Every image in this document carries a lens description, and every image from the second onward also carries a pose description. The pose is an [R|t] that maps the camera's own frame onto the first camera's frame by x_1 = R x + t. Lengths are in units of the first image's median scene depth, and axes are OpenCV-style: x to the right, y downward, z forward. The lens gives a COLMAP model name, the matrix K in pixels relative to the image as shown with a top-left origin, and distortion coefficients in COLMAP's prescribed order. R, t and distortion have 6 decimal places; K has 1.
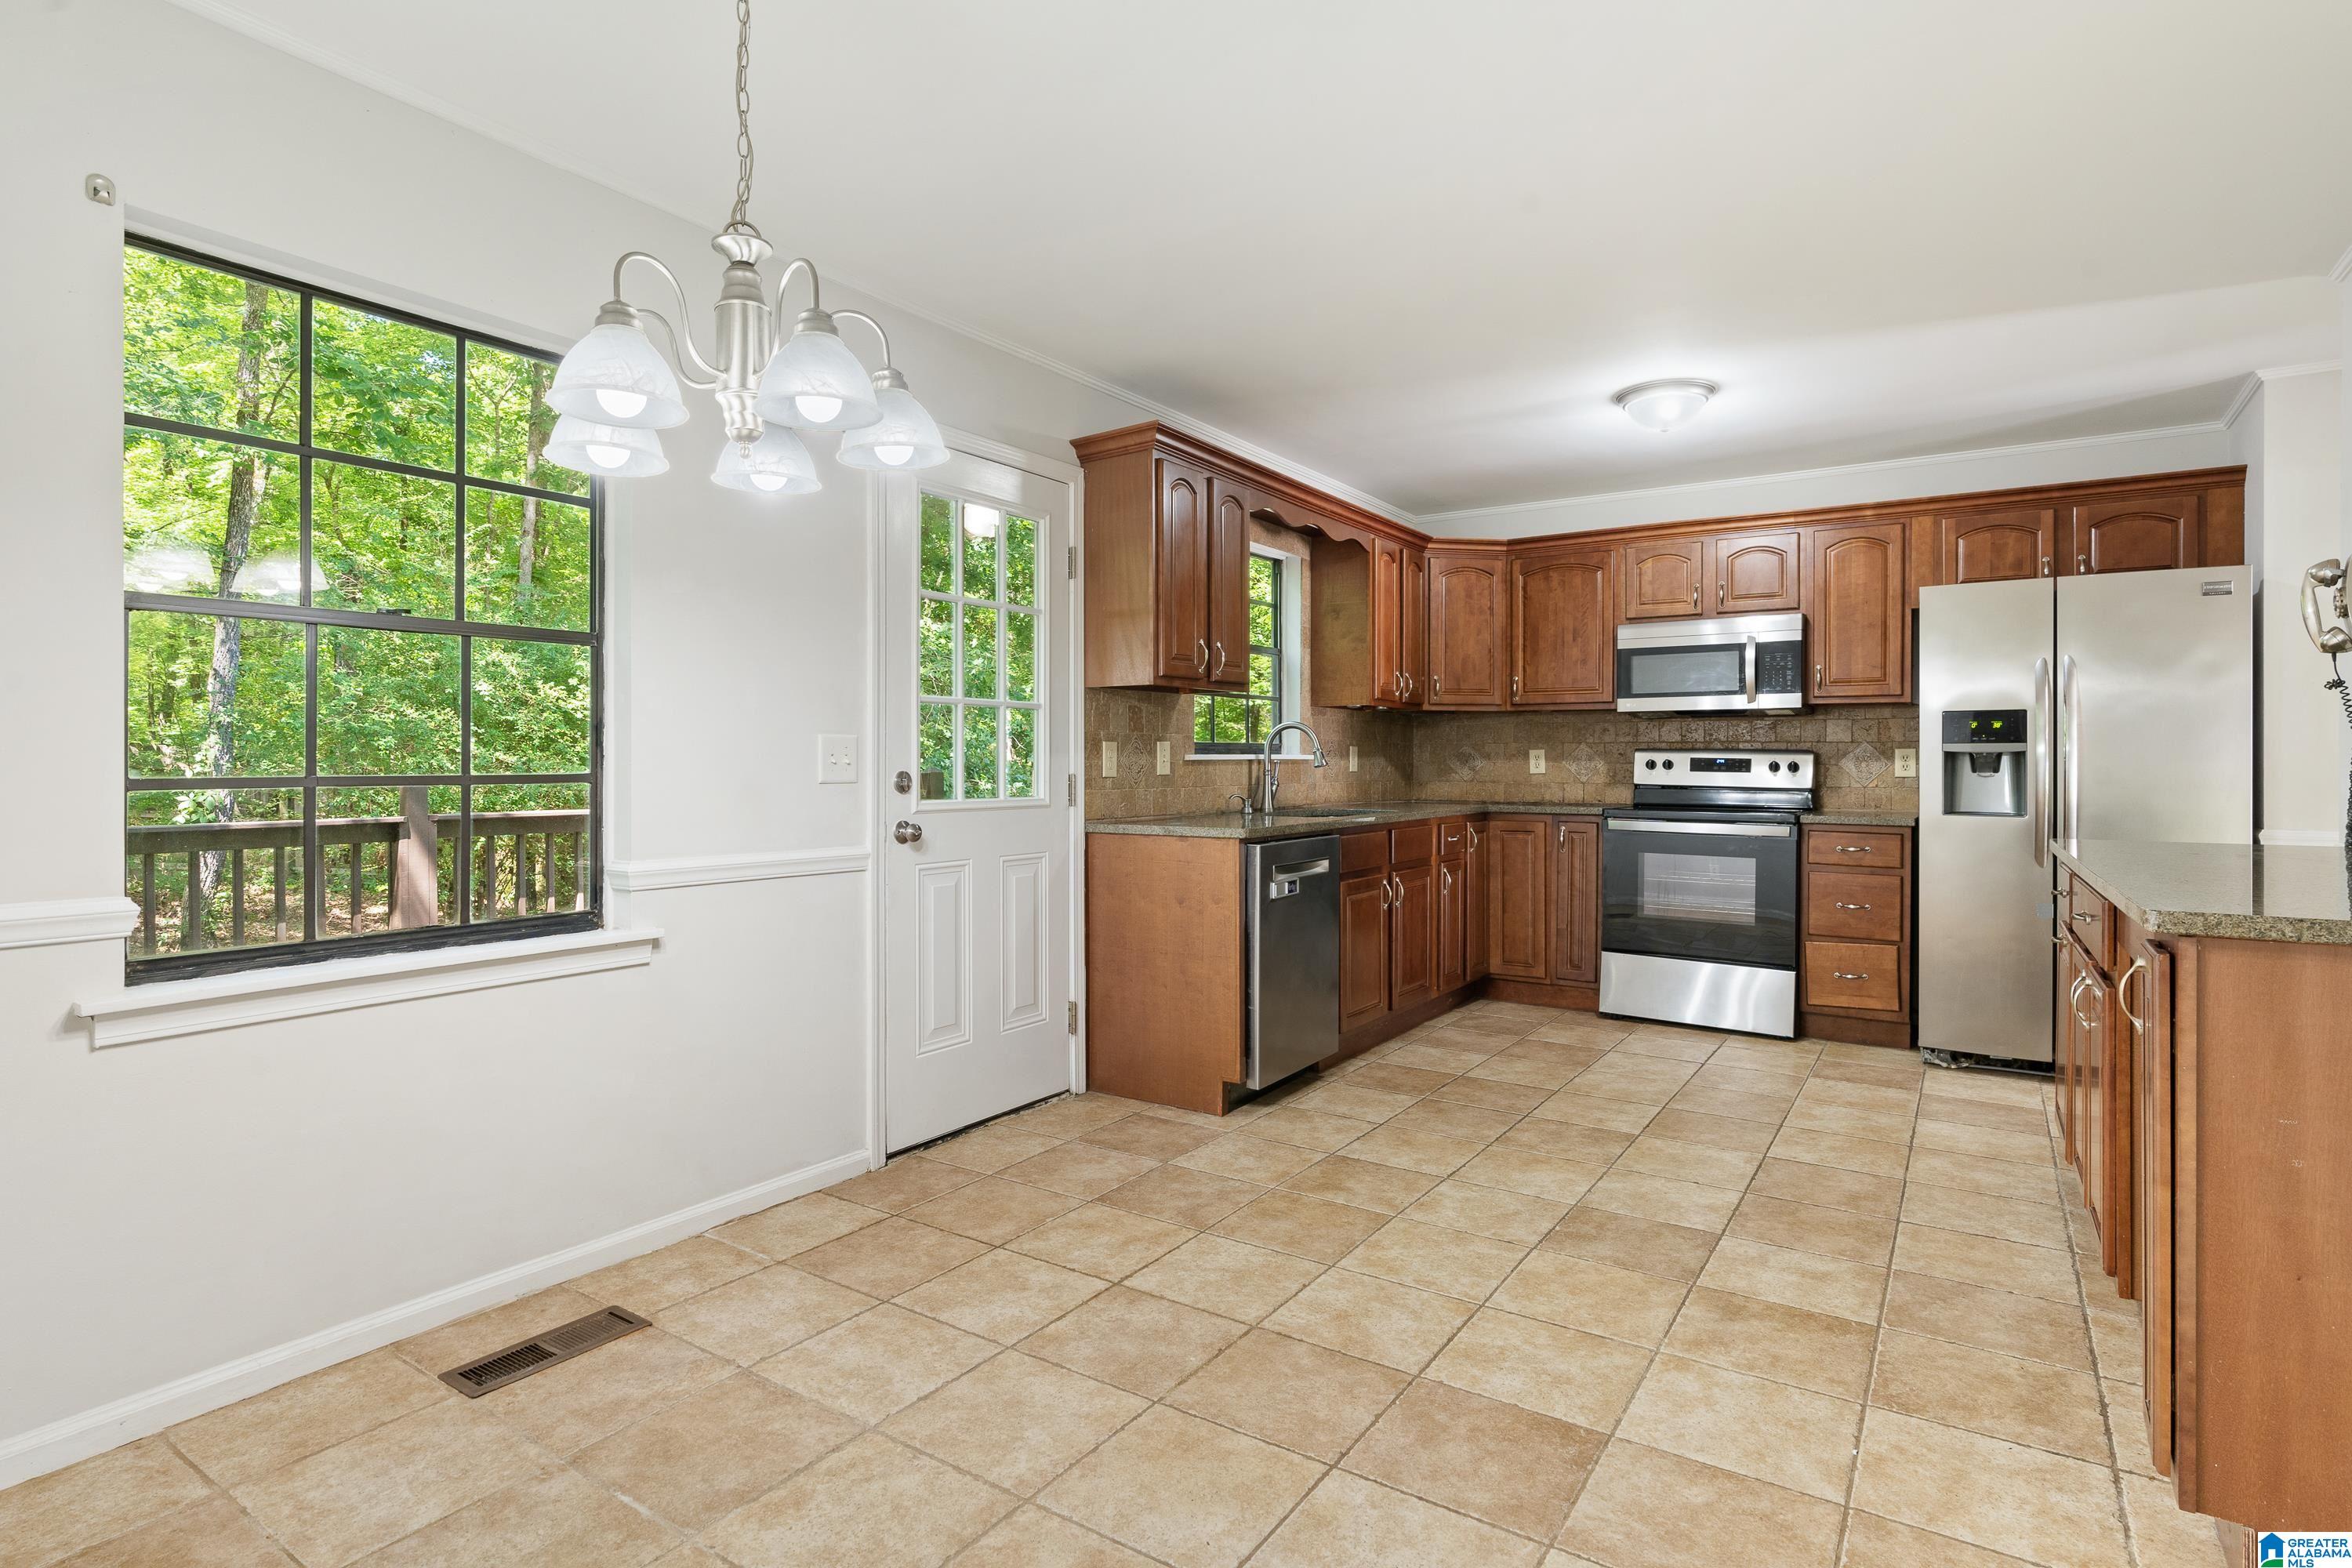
lens RADIAL K [[1201.6, 0, 1171.5], [0, 1201.6, 766.0], [0, 0, 1]] dist [-0.004173, 0.003579]
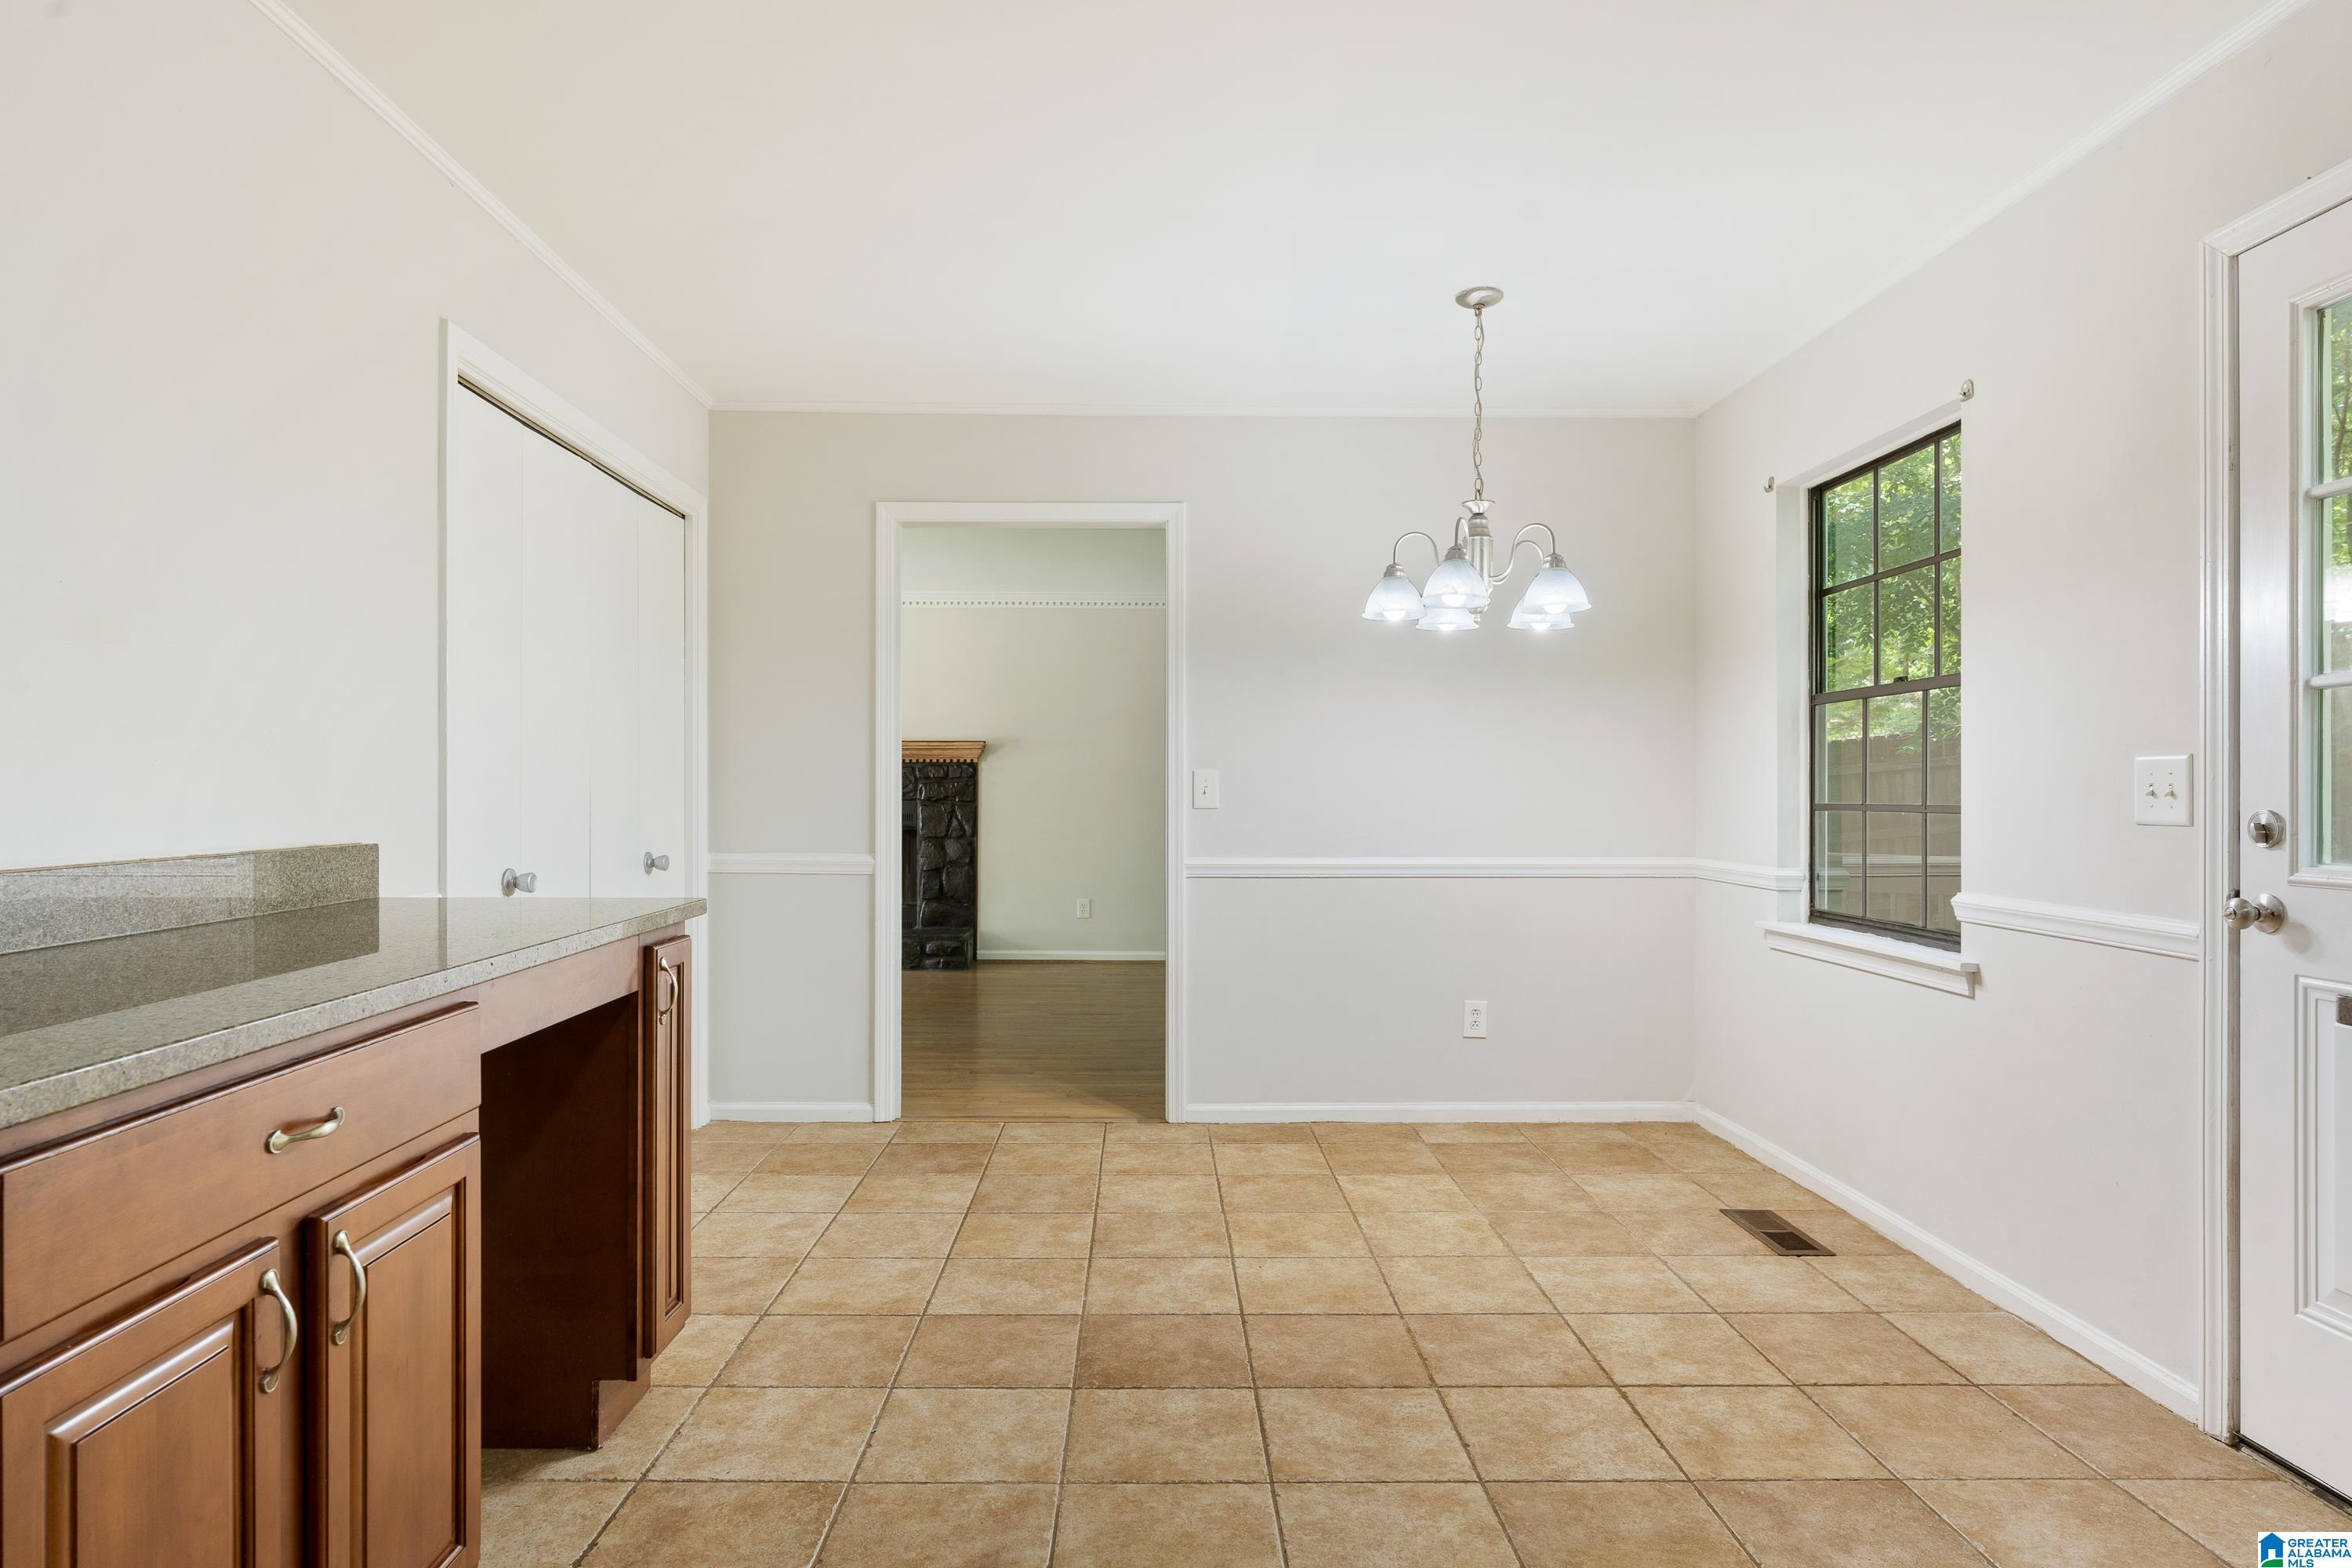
lens RADIAL K [[1319.3, 0, 1171.7], [0, 1319.3, 788.8], [0, 0, 1]] dist [-0.002073, 0.000275]
pose [[-0.819851, -0.003691, -0.572564, 0.432489], [-0.003840, 0.999992, -0.000949, -0.003710], [0.572563, 0.001421, -0.819859, 0.891358]]
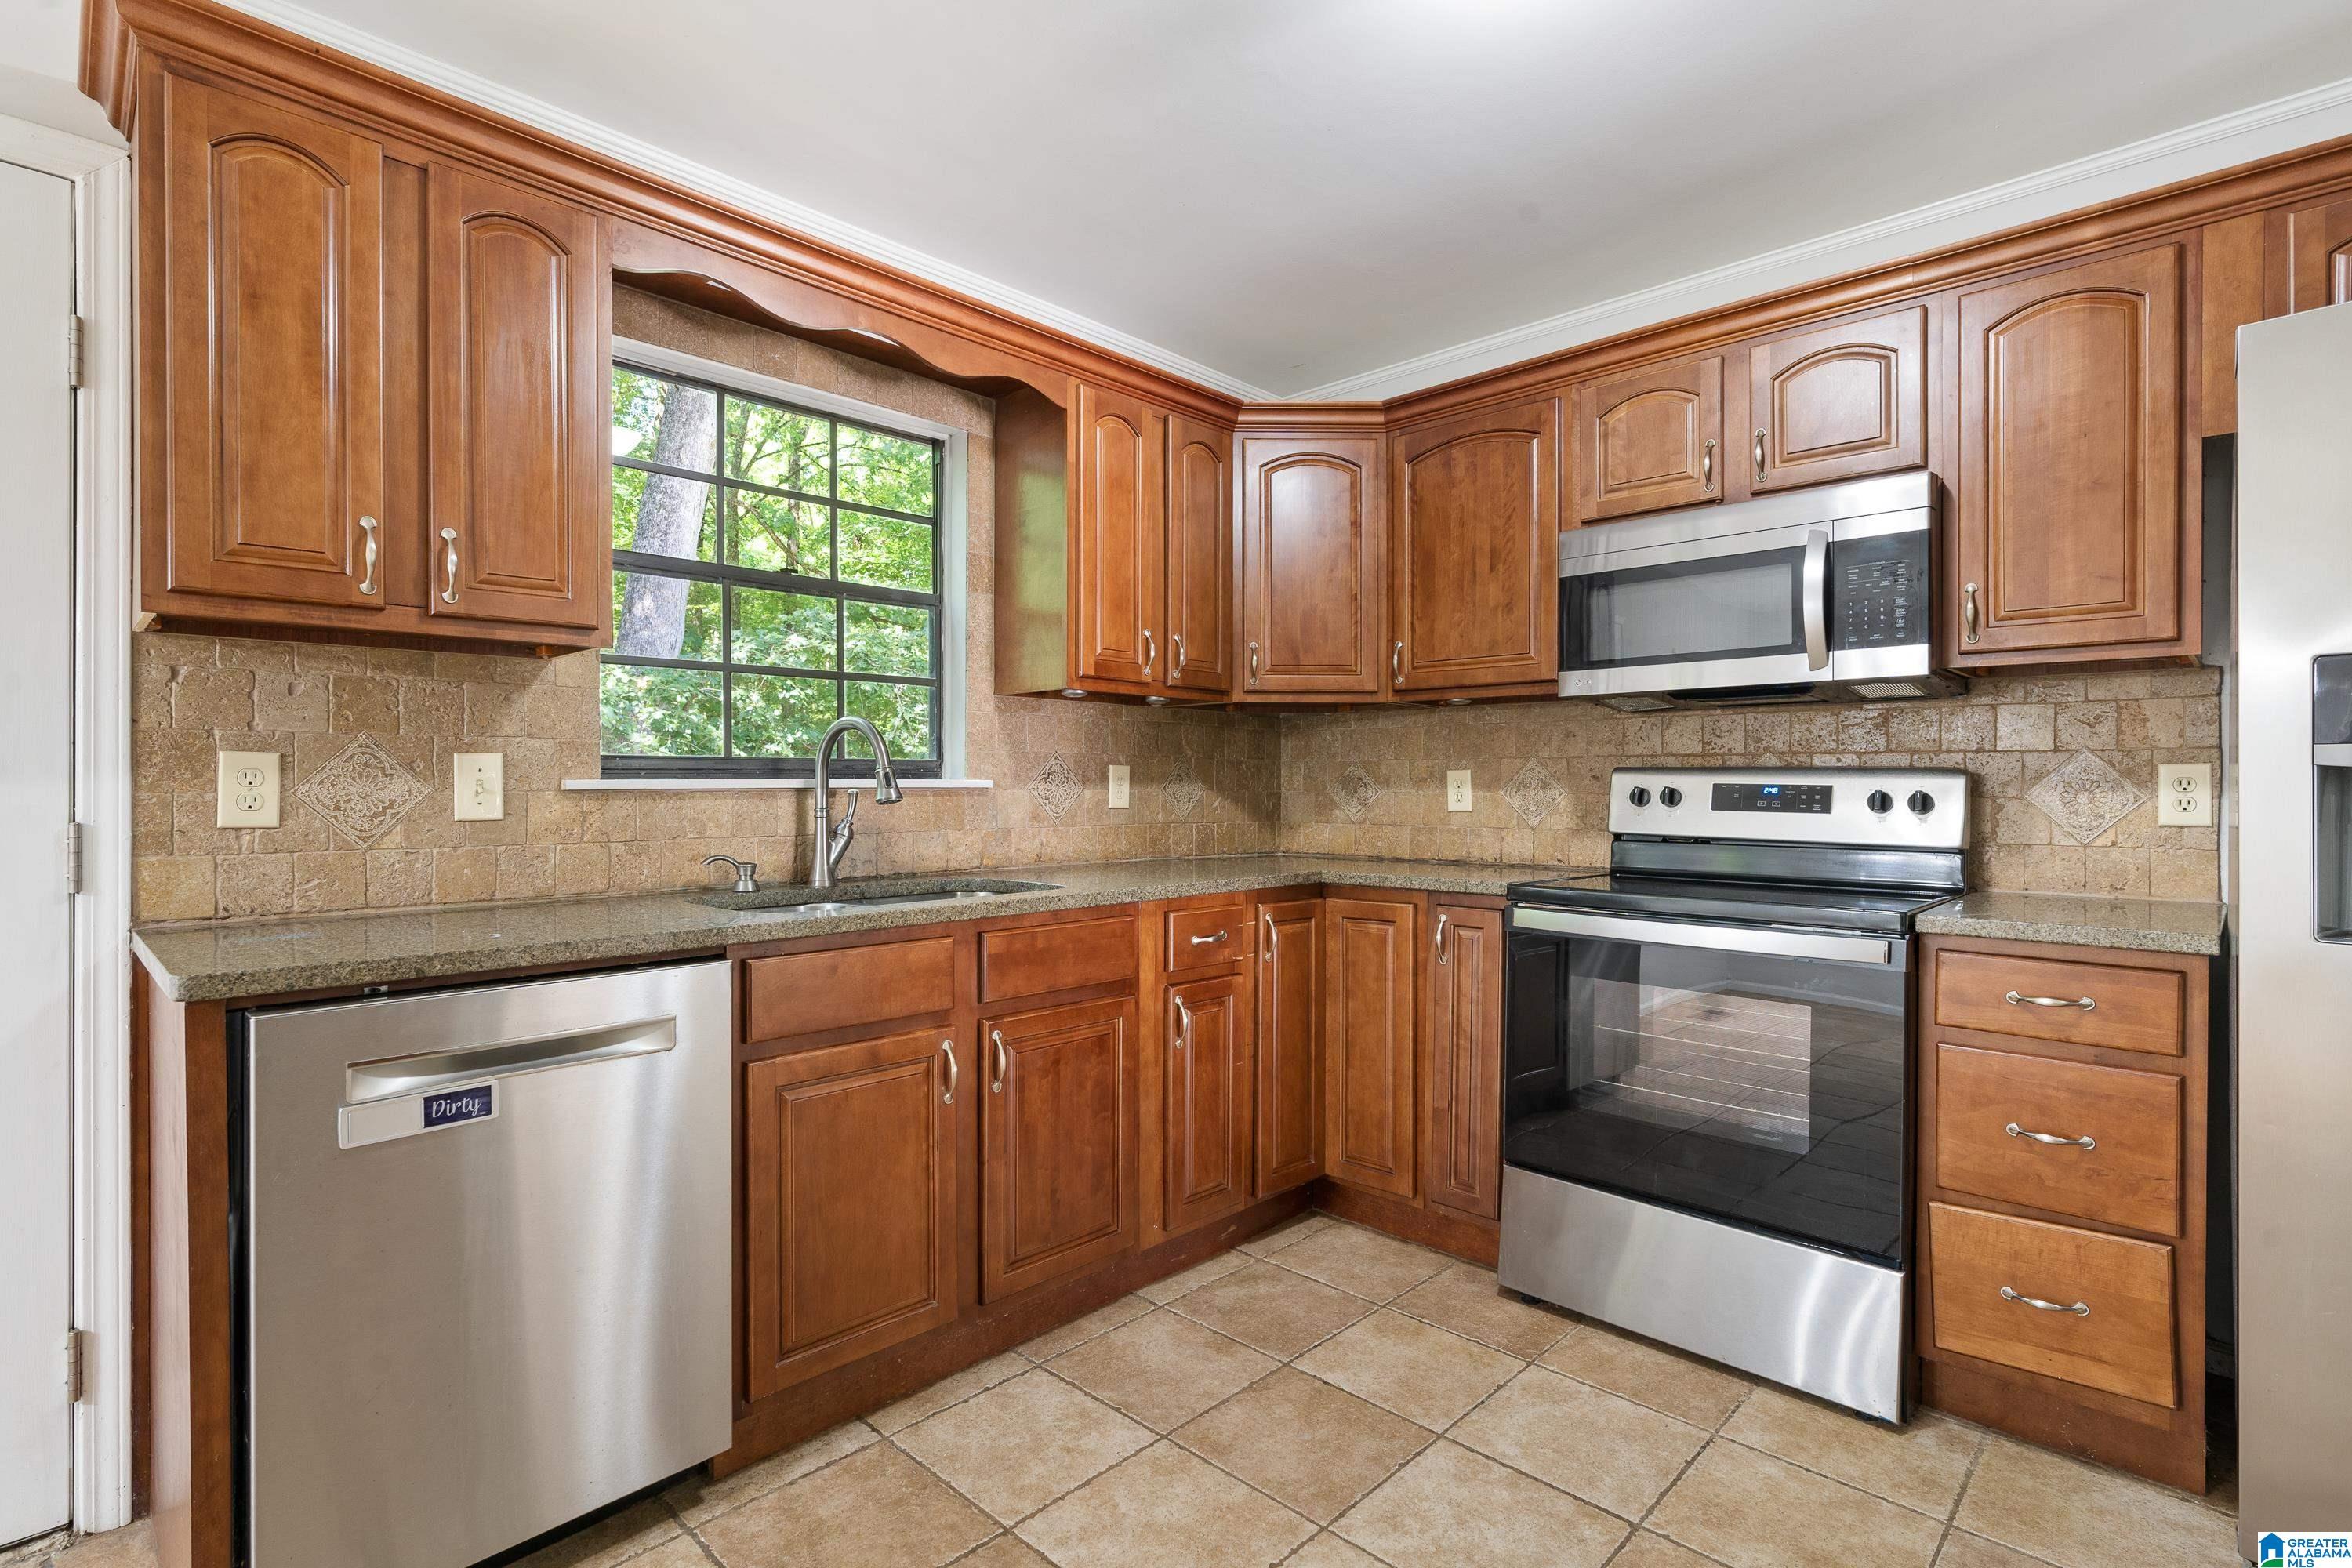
lens RADIAL K [[1123.5, 0, 1171.1], [0, 1123.5, 786.5], [0, 0, 1]] dist [-0.005376, 0.002775]
pose [[0.985026, -0.000474, -0.172408, 0.336263], [-0.000362, 0.999988, -0.004815, -0.003935], [0.172408, 0.004805, 0.985014, 0.566118]]
